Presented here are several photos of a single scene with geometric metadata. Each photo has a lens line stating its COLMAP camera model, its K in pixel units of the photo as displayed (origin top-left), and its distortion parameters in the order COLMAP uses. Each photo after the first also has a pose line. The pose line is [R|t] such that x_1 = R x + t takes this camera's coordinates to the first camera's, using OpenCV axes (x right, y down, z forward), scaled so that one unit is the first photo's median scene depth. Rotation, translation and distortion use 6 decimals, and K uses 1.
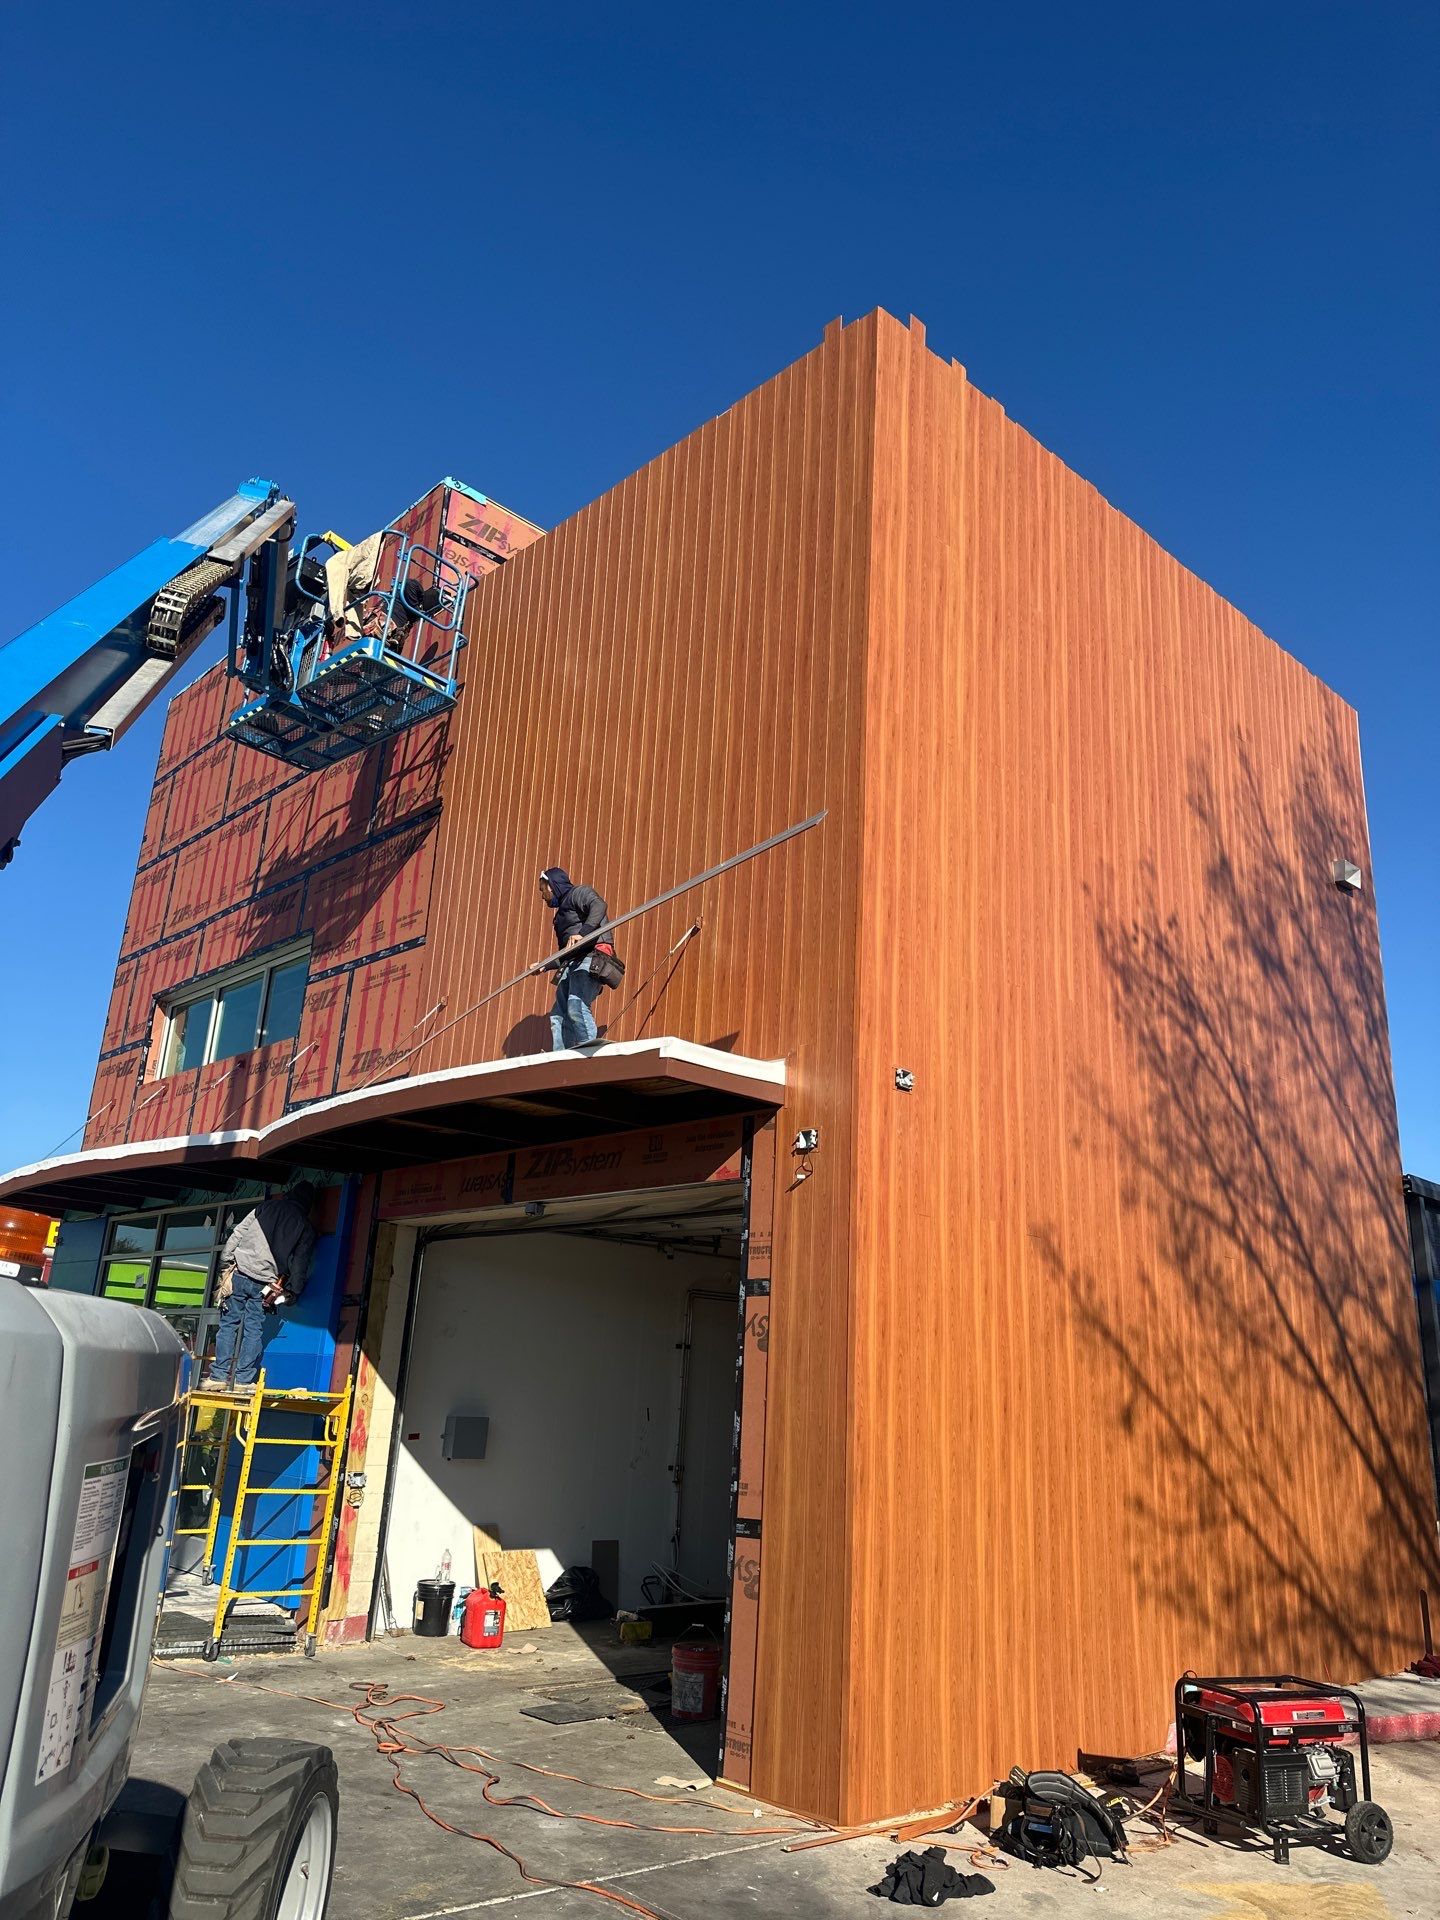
lens RADIAL K [[1389.2, 0, 721.0], [0, 1389.2, 989.6], [0, 0, 1]] dist [0.000557, -0.004026]
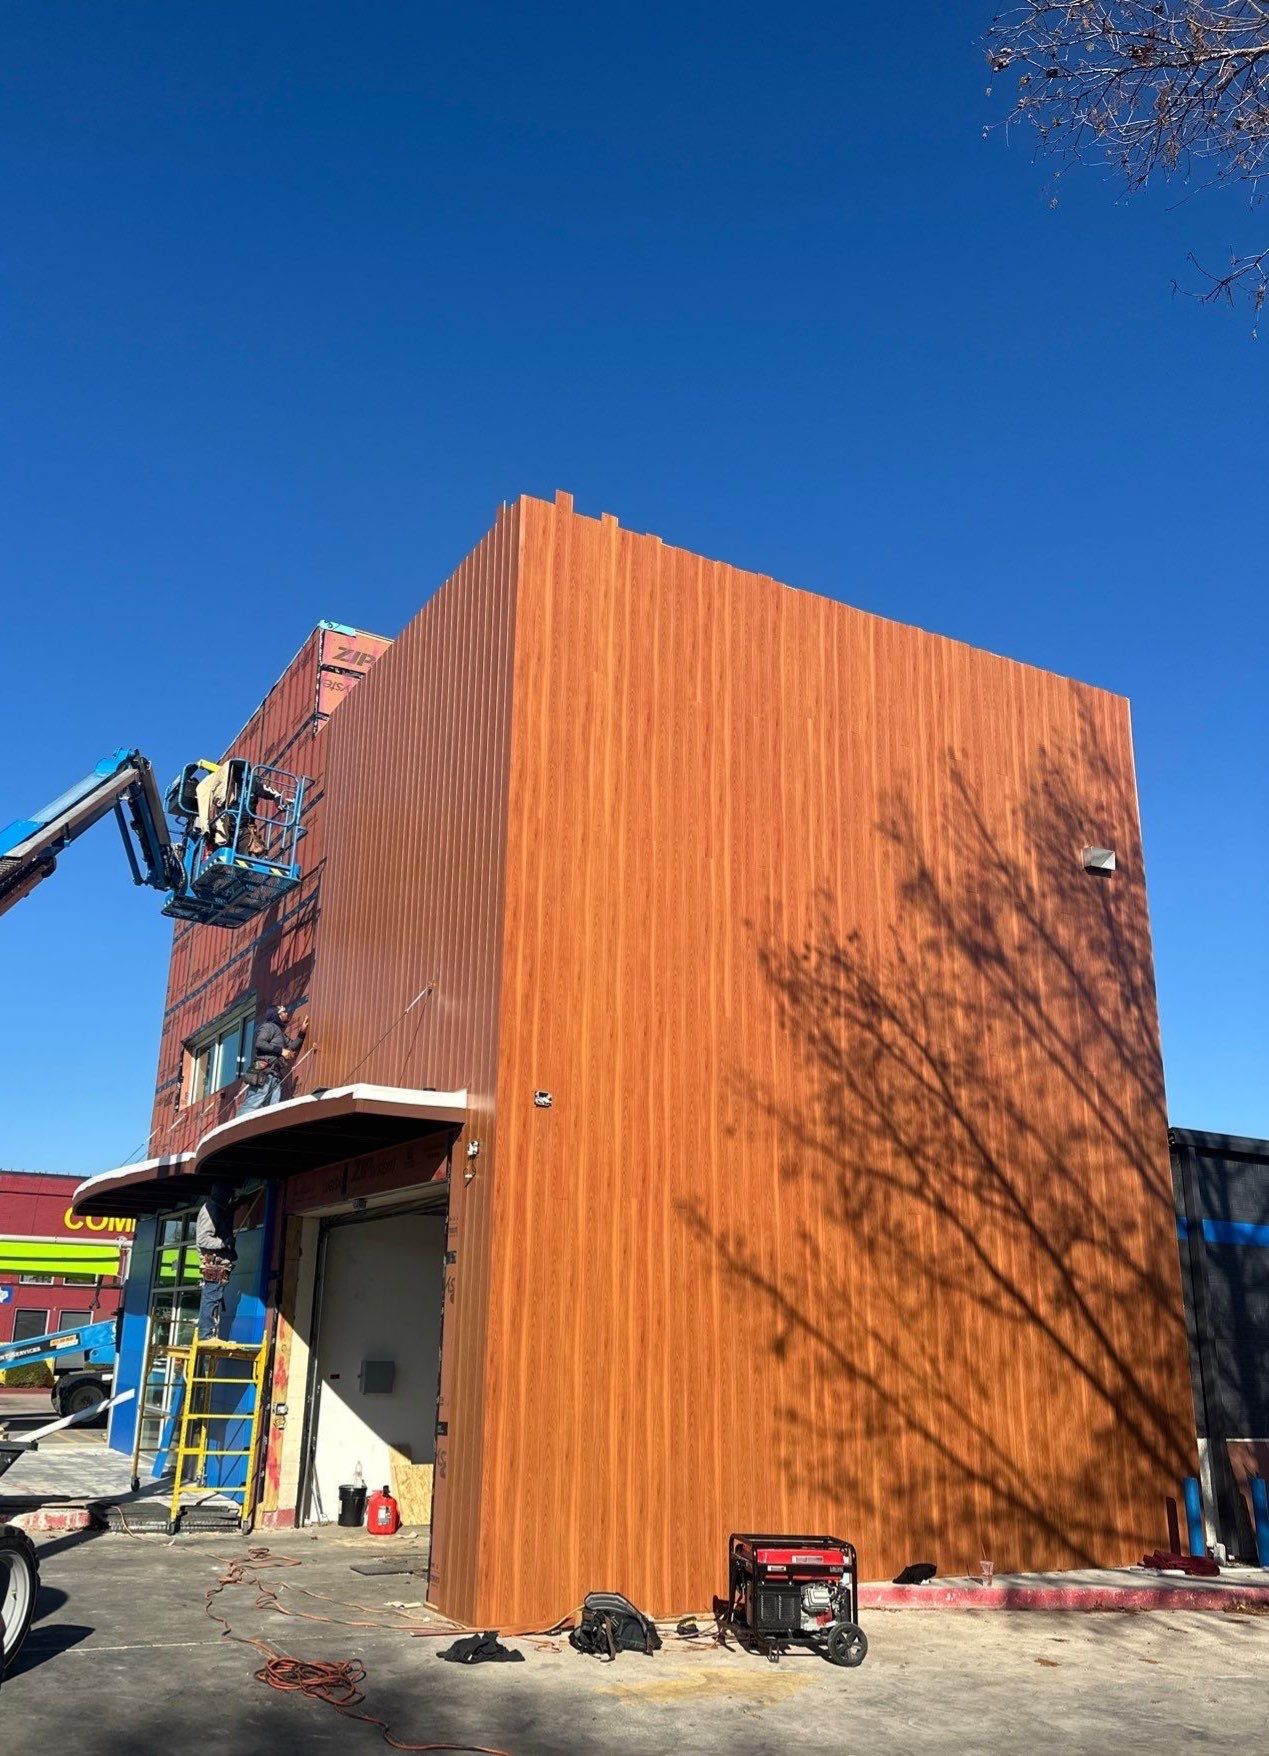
lens RADIAL K [[1391.0, 0, 531.9], [0, 1391.0, 983.3], [0, 0, 1]] dist [0.063729, -0.148596]
pose [[0.961079, -0.089917, -0.261232, 0.384935], [0.095396, 0.995404, 0.008341, -0.047002], [0.259281, -0.032937, 0.965240, -0.242852]]
